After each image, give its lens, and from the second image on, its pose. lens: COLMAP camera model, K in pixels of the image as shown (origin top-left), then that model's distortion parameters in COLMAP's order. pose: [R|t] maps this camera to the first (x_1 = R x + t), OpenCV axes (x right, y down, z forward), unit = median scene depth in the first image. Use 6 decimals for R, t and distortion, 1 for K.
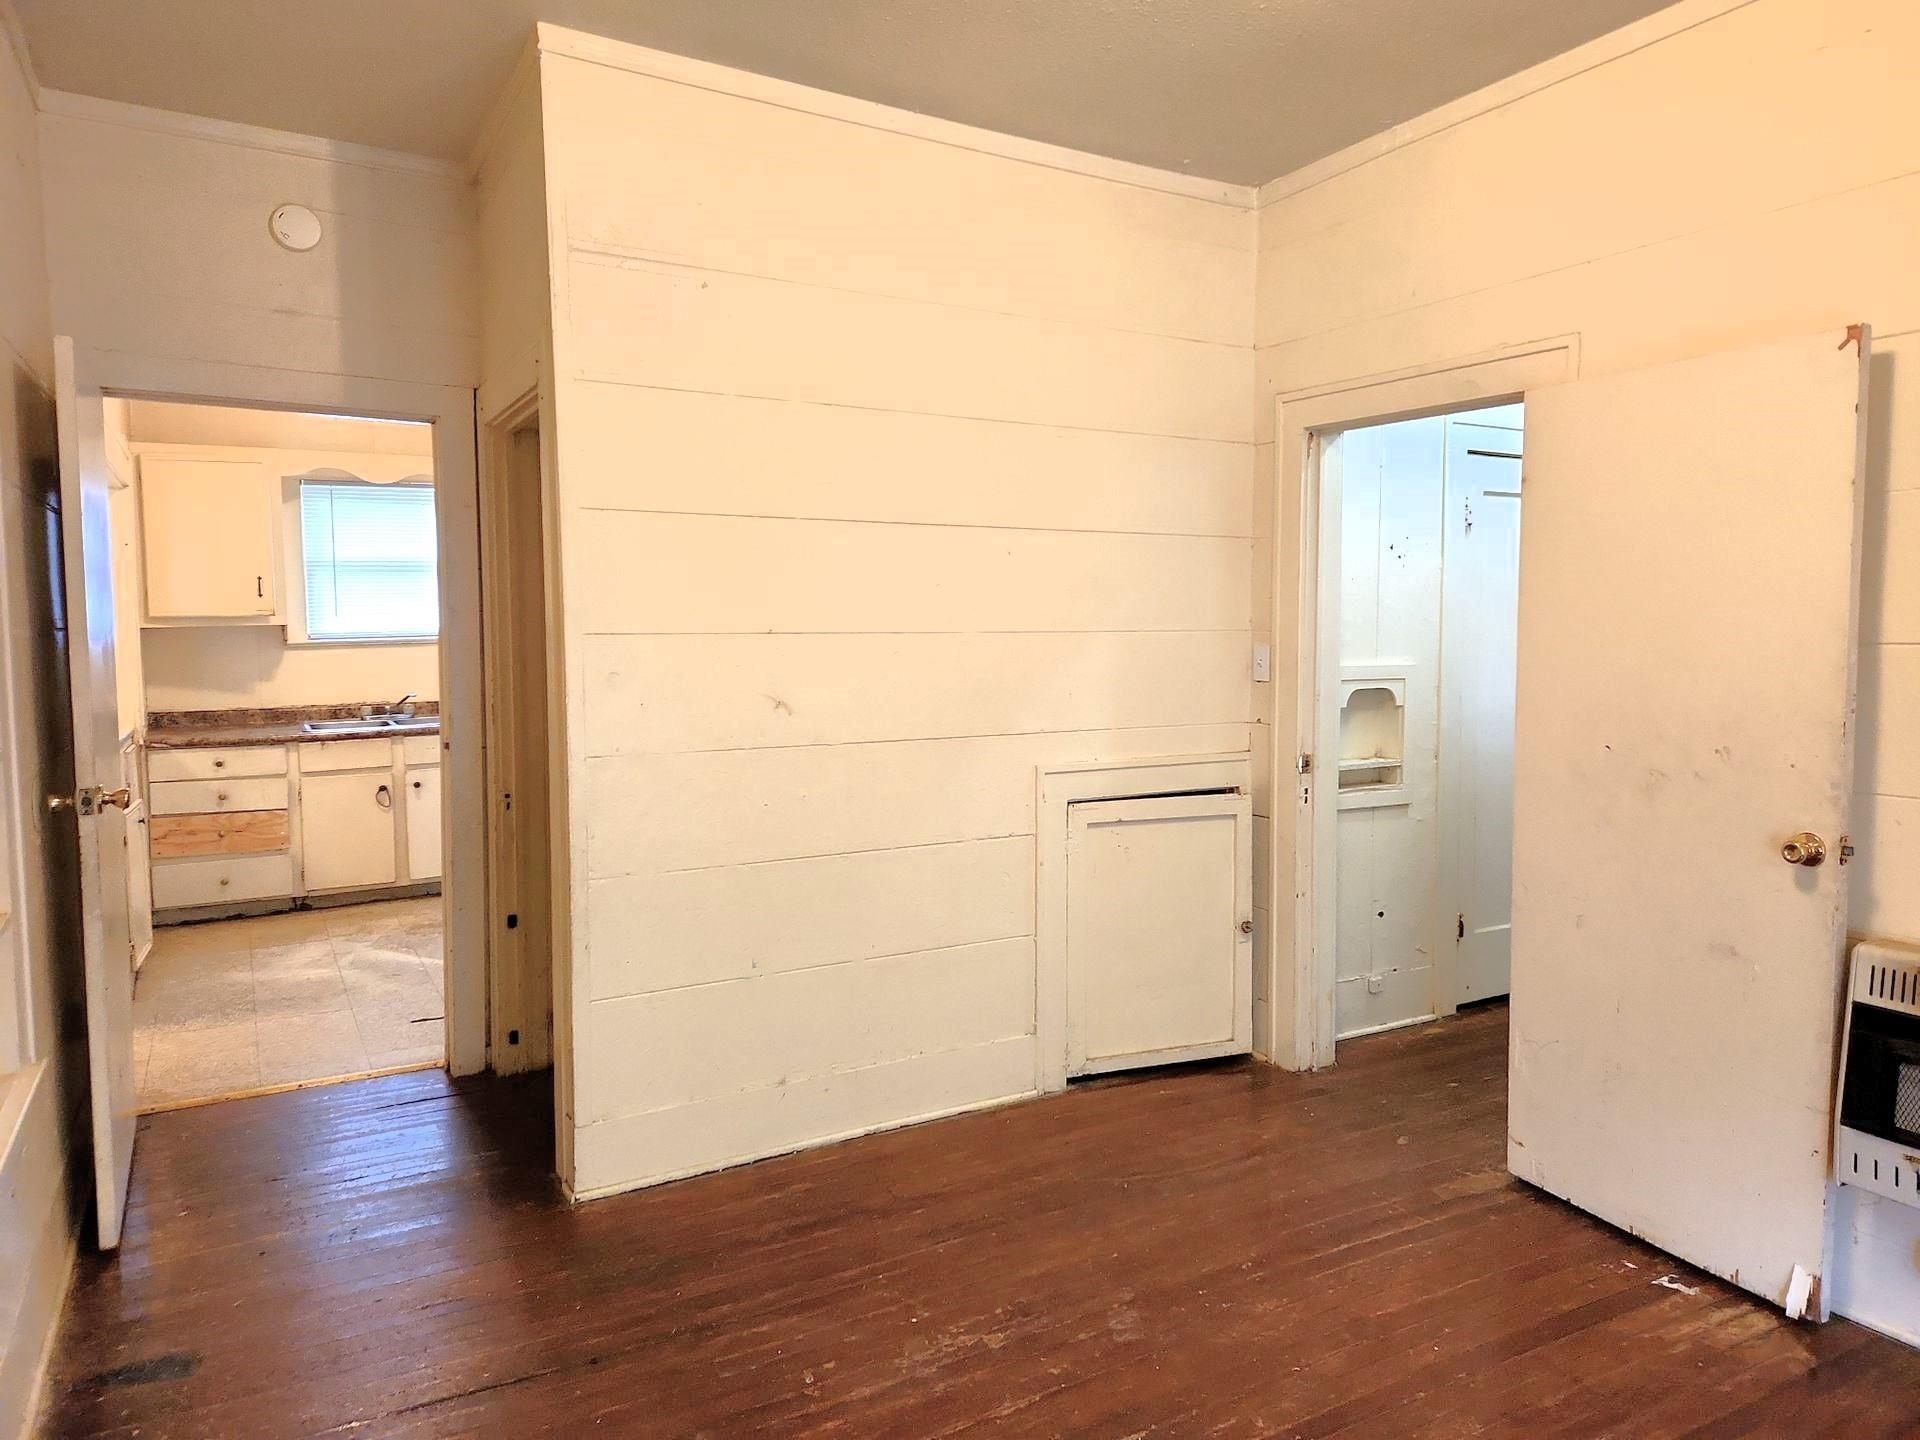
lens RADIAL K [[1304.1, 0, 972.2], [0, 1304.1, 708.3], [0, 0, 1]] dist [0.076142, -0.010940]
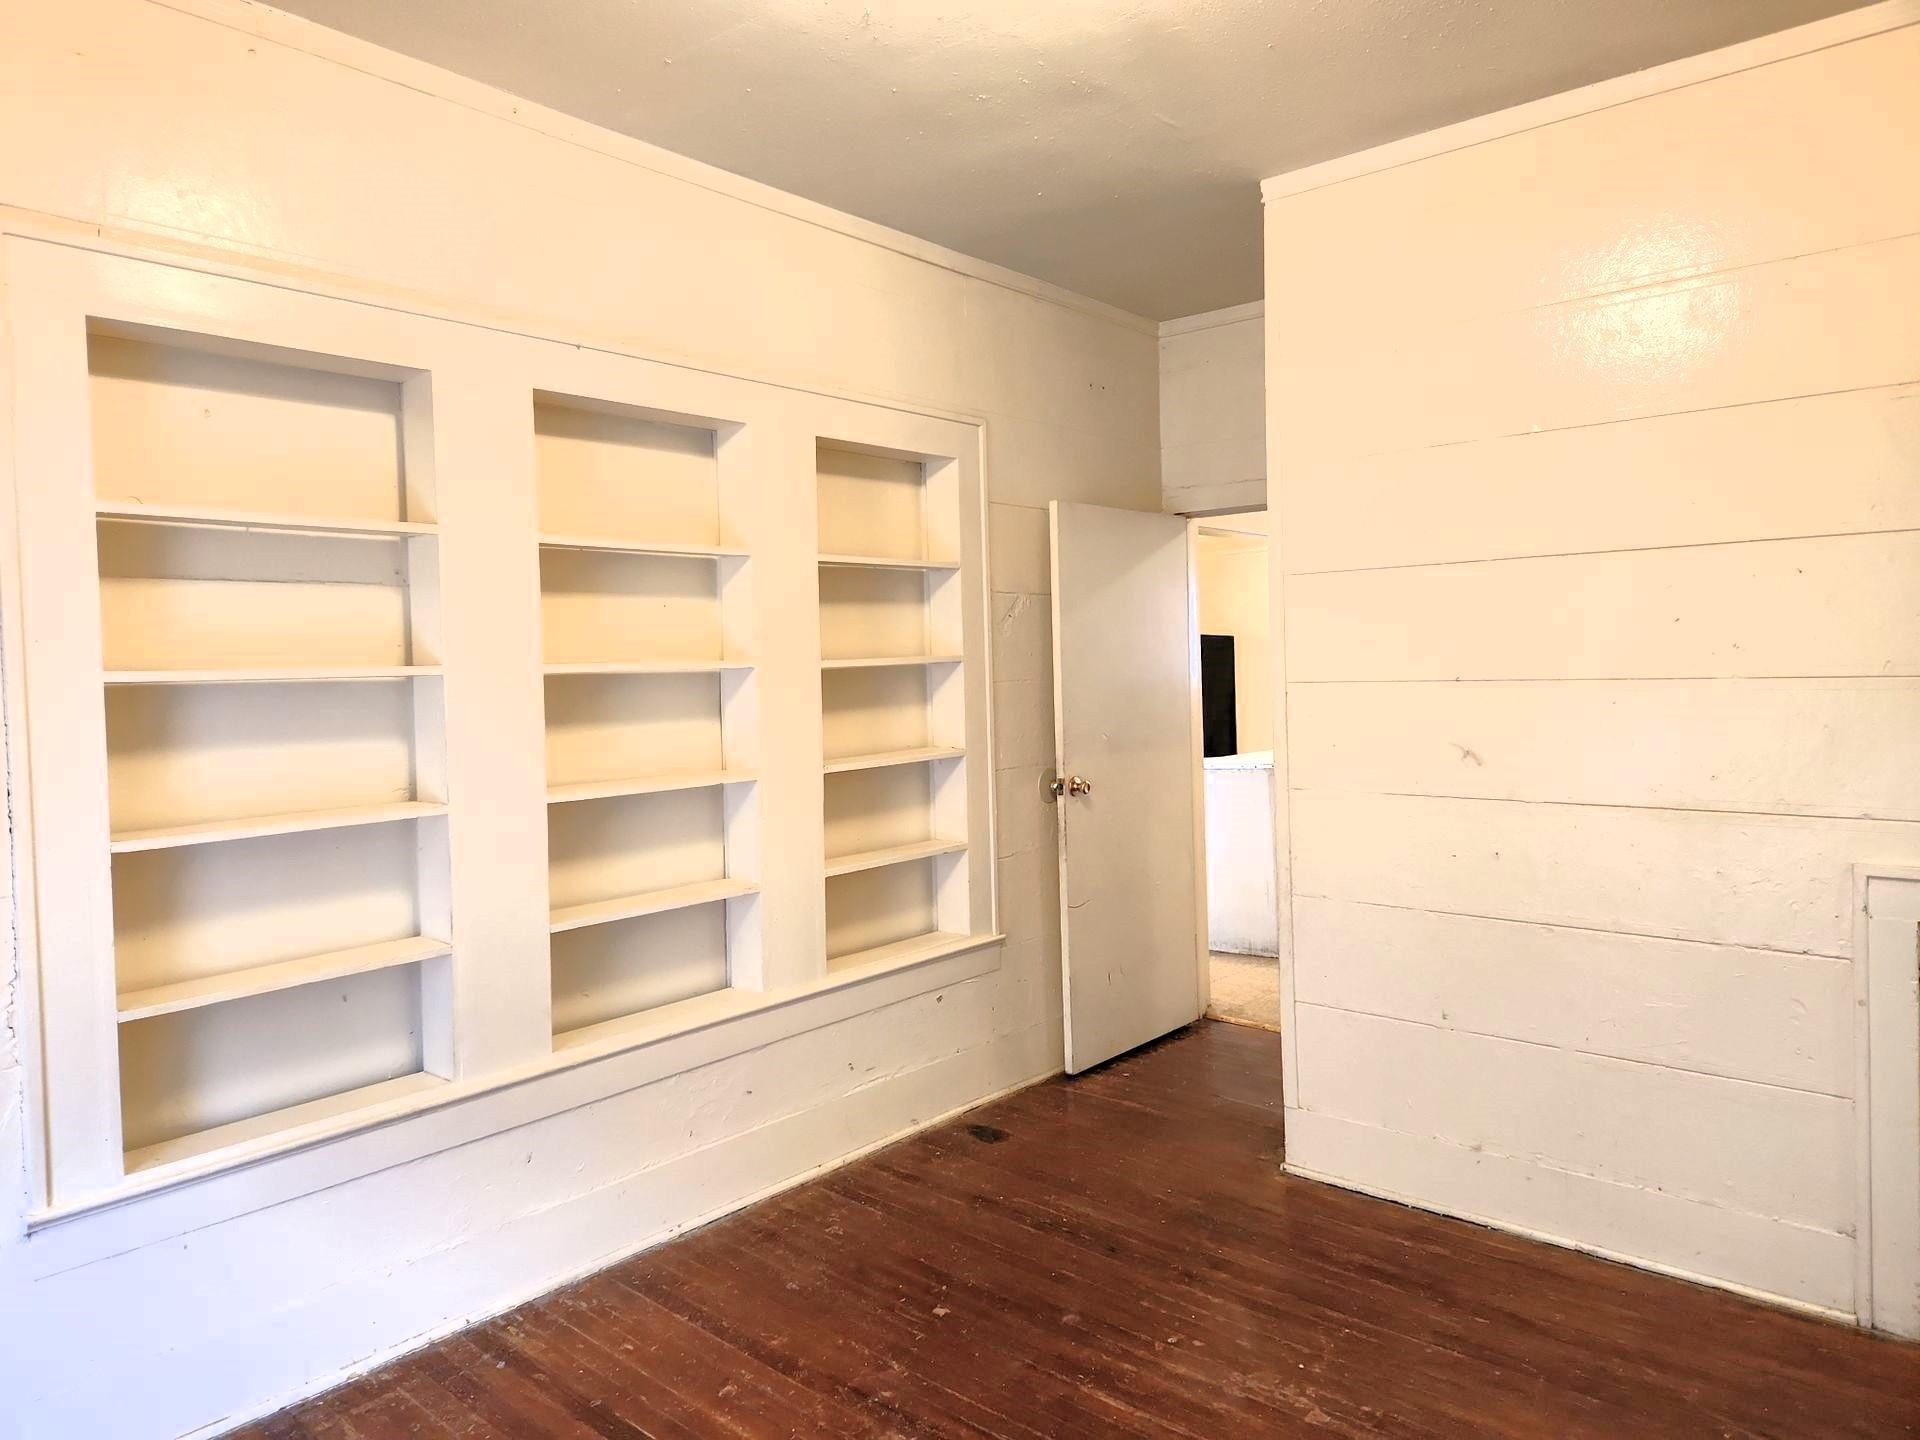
lens RADIAL K [[1304.1, 0, 970.6], [0, 1304.1, 727.7], [0, 0, 1]] dist [0.076142, -0.010940]
pose [[0.316216, 0.034506, -0.948060, 0.676175], [-0.036696, 0.999035, 0.024121, -0.033237], [0.947977, 0.027163, 0.317177, 0.348895]]
